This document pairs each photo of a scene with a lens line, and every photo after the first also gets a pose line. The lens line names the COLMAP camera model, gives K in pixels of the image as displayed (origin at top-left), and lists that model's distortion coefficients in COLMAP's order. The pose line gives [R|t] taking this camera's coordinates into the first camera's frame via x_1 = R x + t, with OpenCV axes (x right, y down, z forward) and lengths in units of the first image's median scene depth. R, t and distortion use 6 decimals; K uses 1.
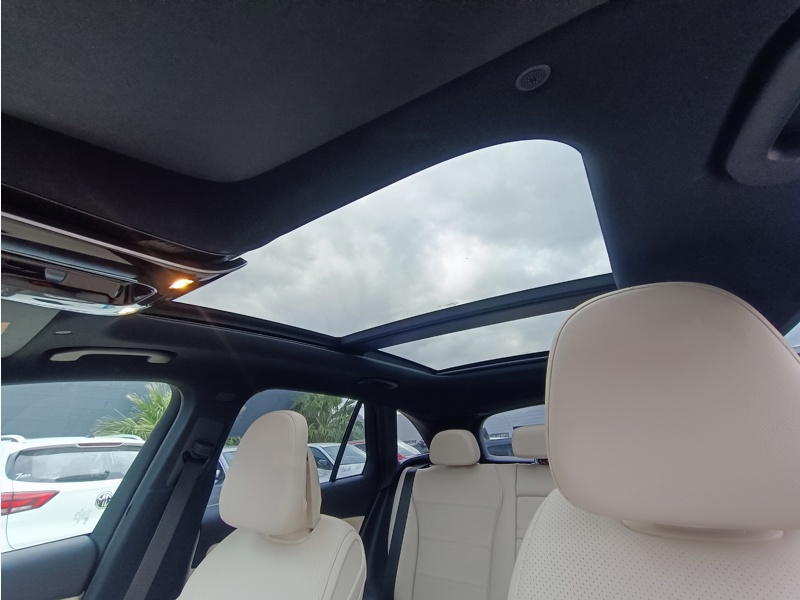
lens RADIAL K [[360.5, 0, 396.2], [0, 360.5, 299.6], [0, 0, 1]] dist [-0.005628, 0.000398]
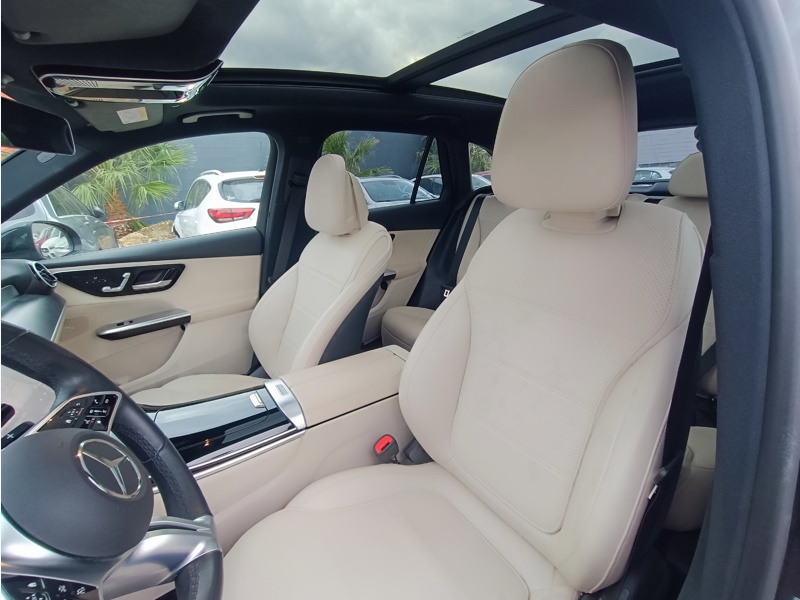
lens RADIAL K [[360.5, 0, 396.2], [0, 360.5, 299.6], [0, 0, 1]] dist [-0.005628, 0.000398]
pose [[0.936080, 0.111137, -0.333771, 0.262359], [0.134828, 0.762992, 0.632190, -0.055712], [0.324924, -0.636782, 0.699237, -0.143594]]
